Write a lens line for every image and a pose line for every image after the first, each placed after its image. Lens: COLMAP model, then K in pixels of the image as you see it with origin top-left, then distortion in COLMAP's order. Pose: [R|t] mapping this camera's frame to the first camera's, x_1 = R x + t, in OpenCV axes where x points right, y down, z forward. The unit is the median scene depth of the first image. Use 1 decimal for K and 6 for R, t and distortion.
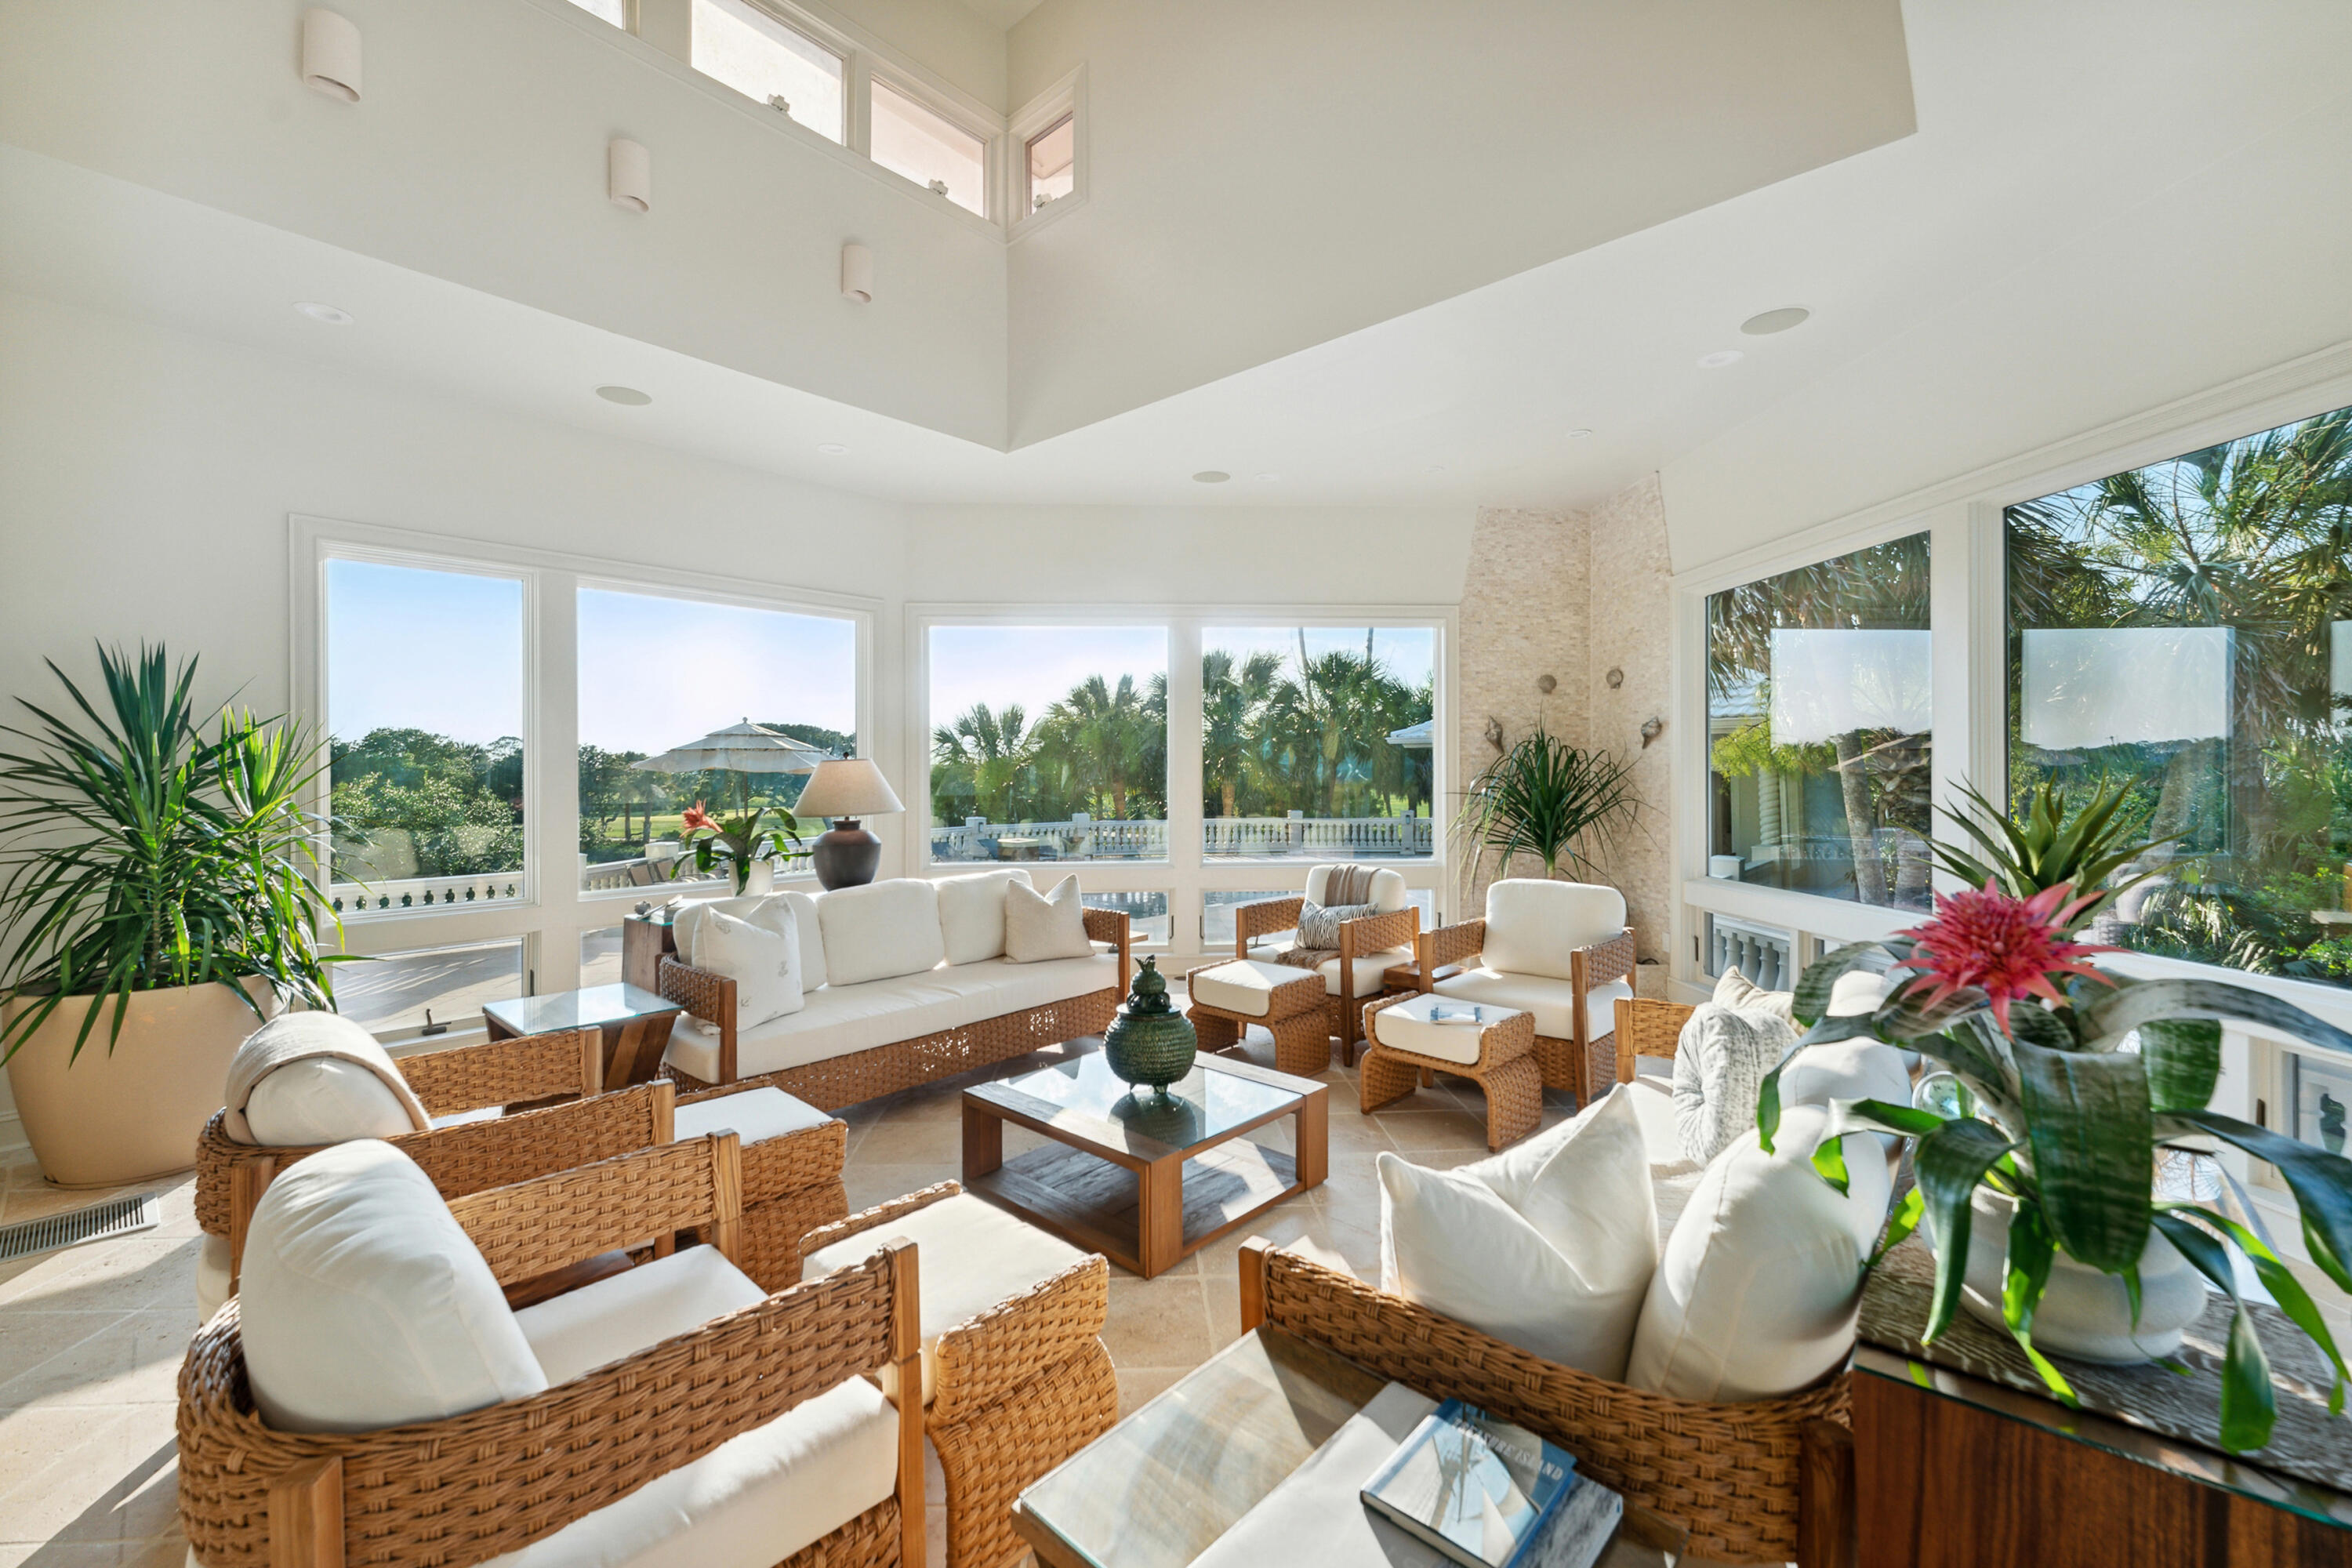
lens RADIAL K [[937.9, 0, 1174.5], [0, 937.9, 778.9], [0, 0, 1]] dist [-0.001696, 0.000226]
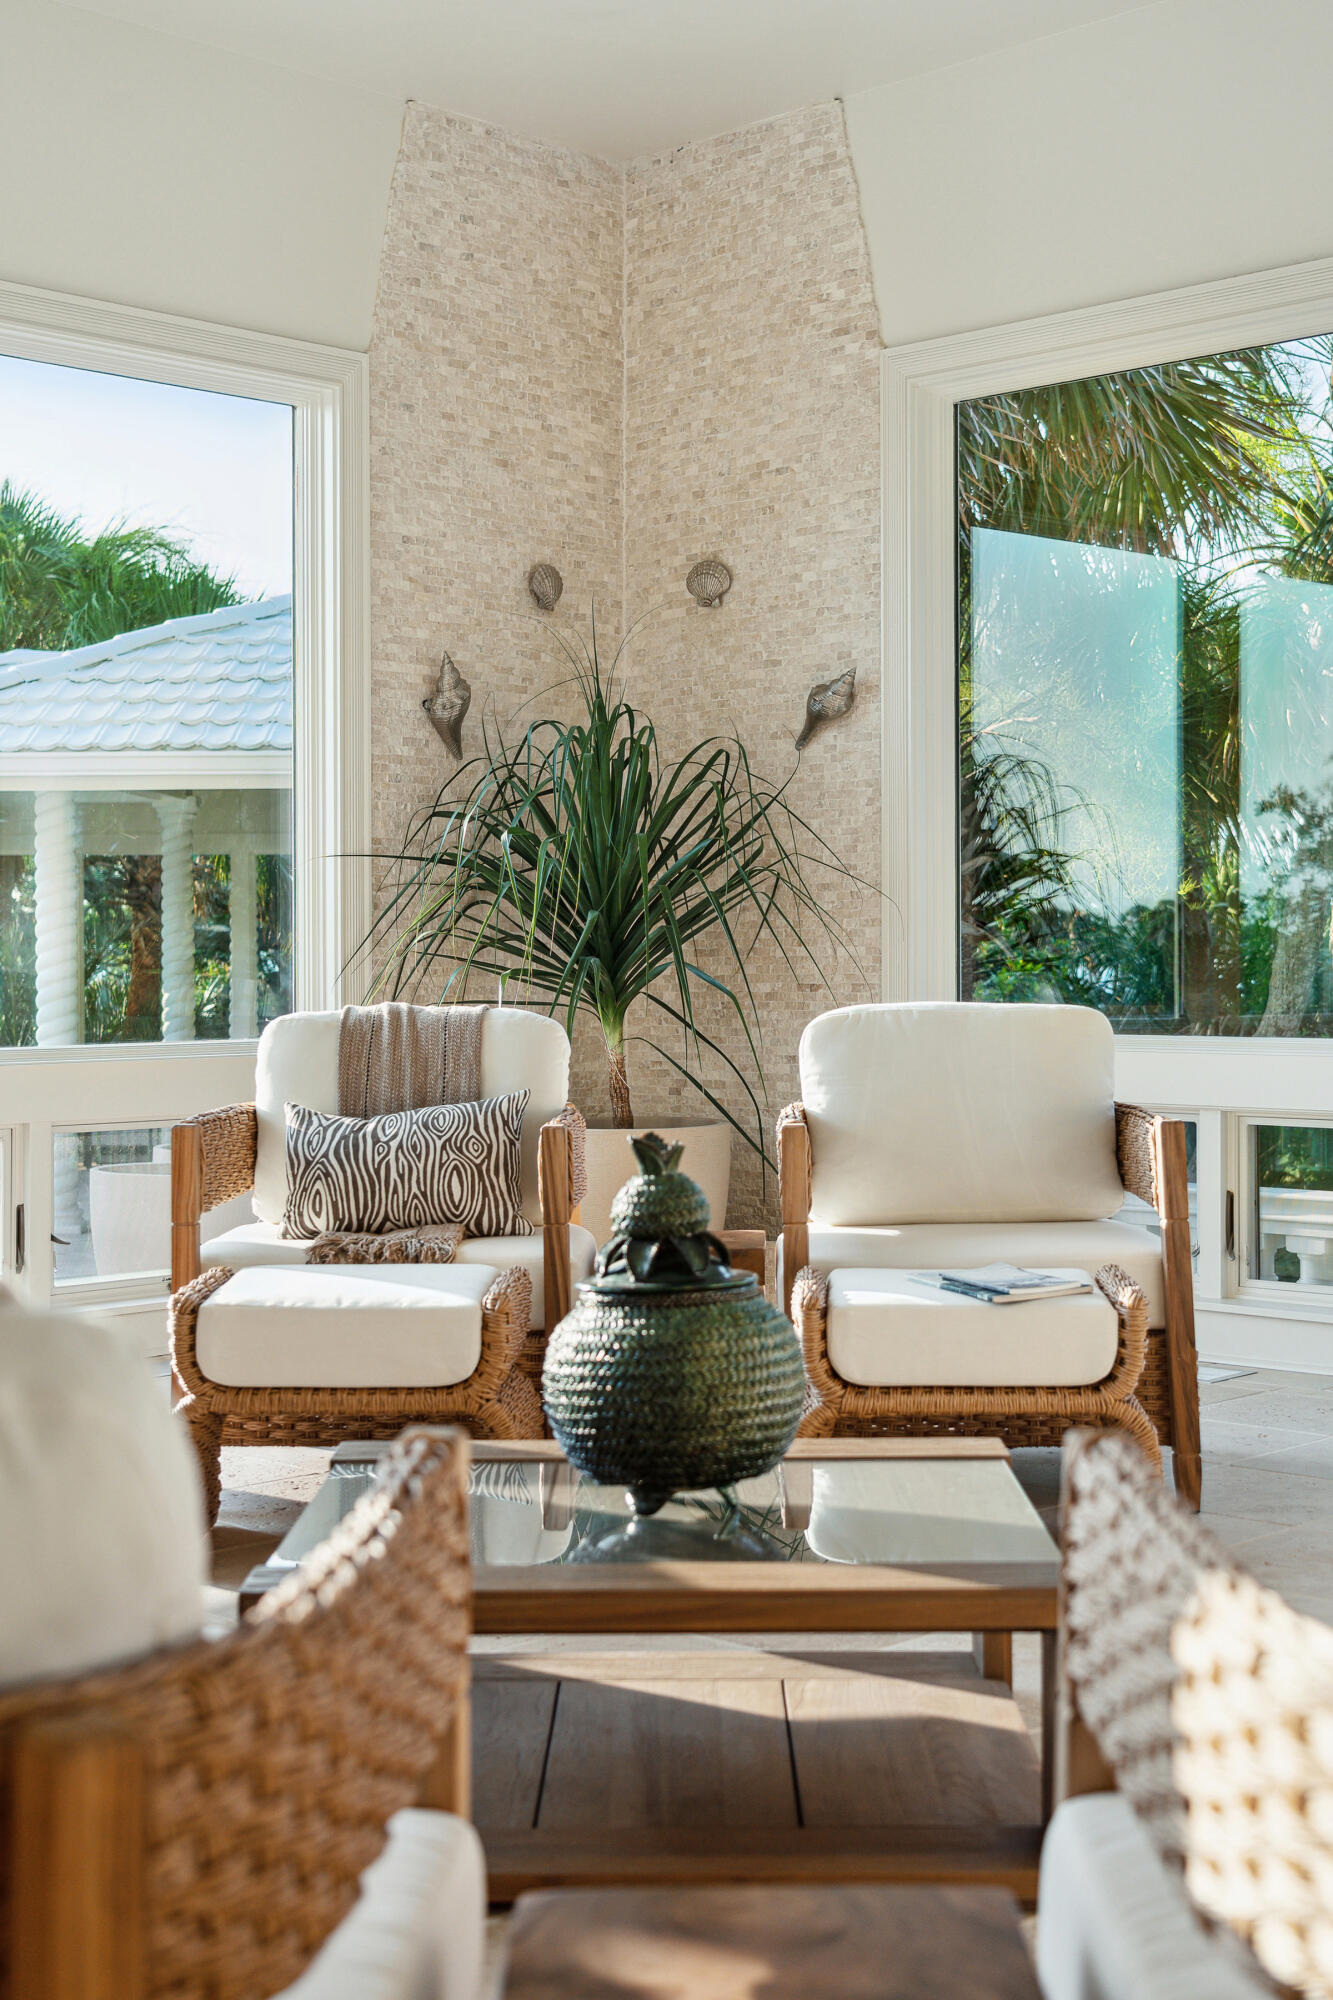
lens RADIAL K [[2665.1, 0, 666.1], [0, 2665.1, 997.7], [0, 0, 1]] dist [0.068780, 0.000000]
pose [[0.739742, -0.015302, 0.672717, -0.332864], [0.008088, 0.999871, 0.013850, 0.058636], [-0.672842, -0.004804, 0.739770, 0.124412]]
